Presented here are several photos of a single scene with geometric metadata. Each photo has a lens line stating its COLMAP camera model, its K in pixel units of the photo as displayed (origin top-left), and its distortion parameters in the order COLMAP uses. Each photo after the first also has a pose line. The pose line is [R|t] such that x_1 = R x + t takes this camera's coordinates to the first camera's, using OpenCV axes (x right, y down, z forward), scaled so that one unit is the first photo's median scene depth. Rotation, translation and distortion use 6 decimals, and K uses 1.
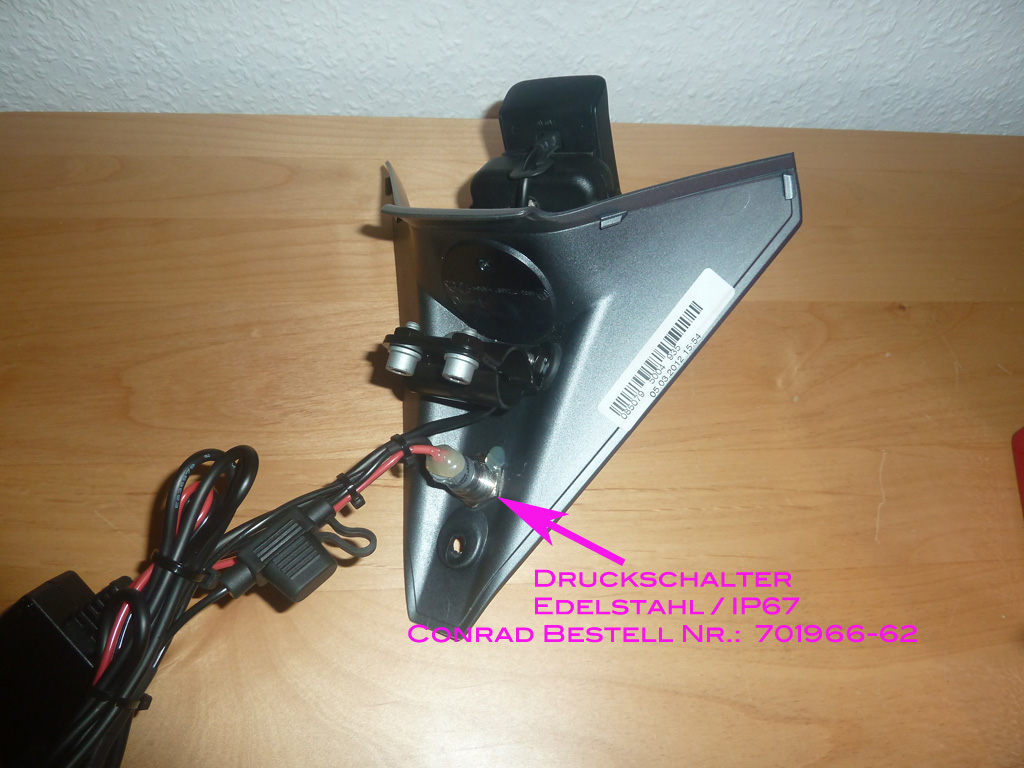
lens RADIAL K [[759.9, 0, 508.2], [0, 759.9, 382.6], [0, 0, 1]] dist [-0.036344, -0.000999]
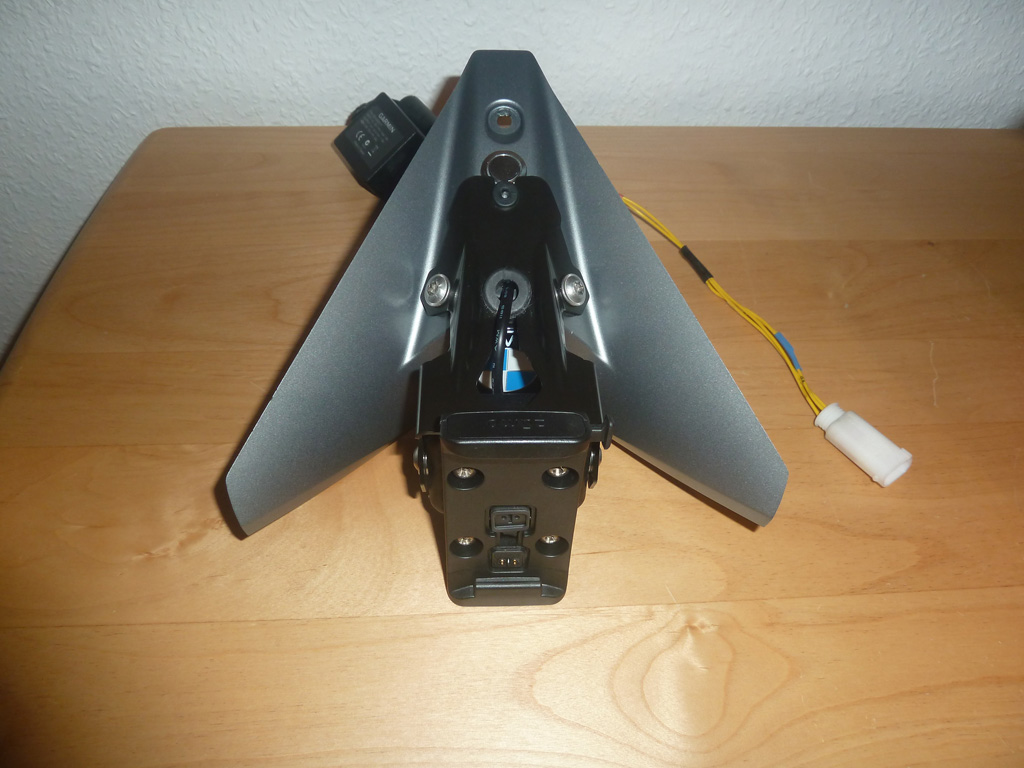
lens RADIAL K [[759.9, 0, 508.2], [0, 759.9, 382.6], [0, 0, 1]] dist [-0.036344, -0.000999]
pose [[0.998477, -0.034197, -0.043300, -0.073196], [0.024131, 0.976388, -0.214674, 0.321063], [0.049619, 0.213302, 0.975726, -0.096931]]
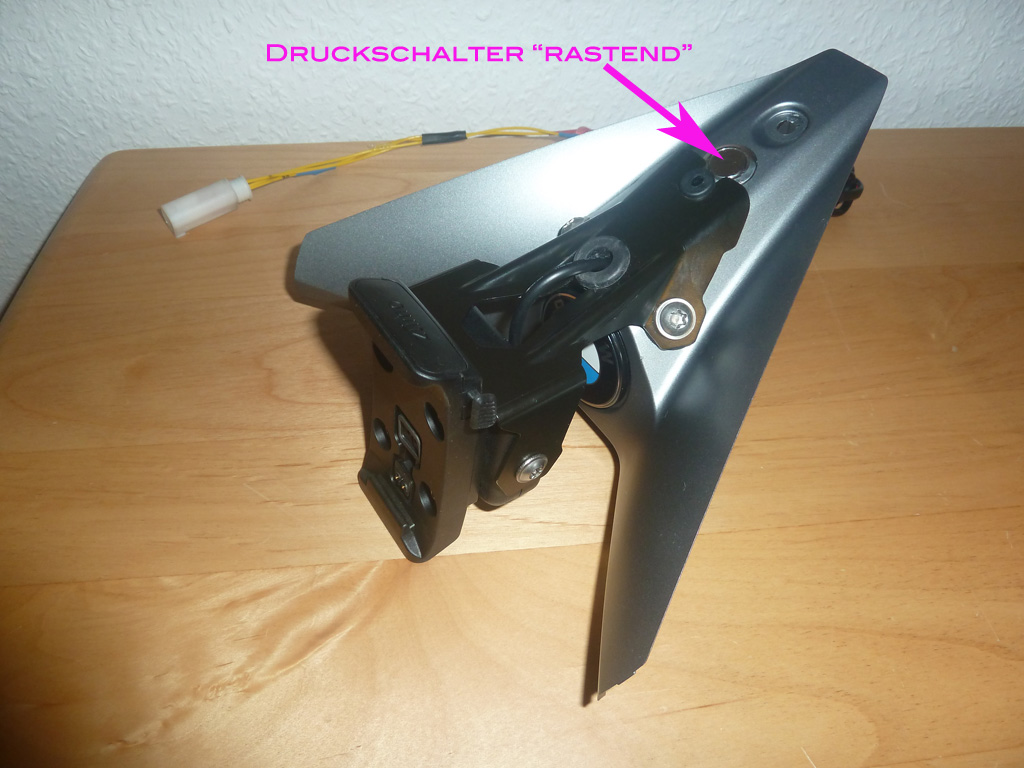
lens RADIAL K [[759.9, 0, 508.2], [0, 759.9, 382.6], [0, 0, 1]] dist [-0.036344, -0.000999]
pose [[0.997519, -0.069379, -0.011935, -0.153390], [0.065557, 0.977254, -0.201685, 0.190712], [0.025656, 0.200403, 0.979378, 0.055390]]
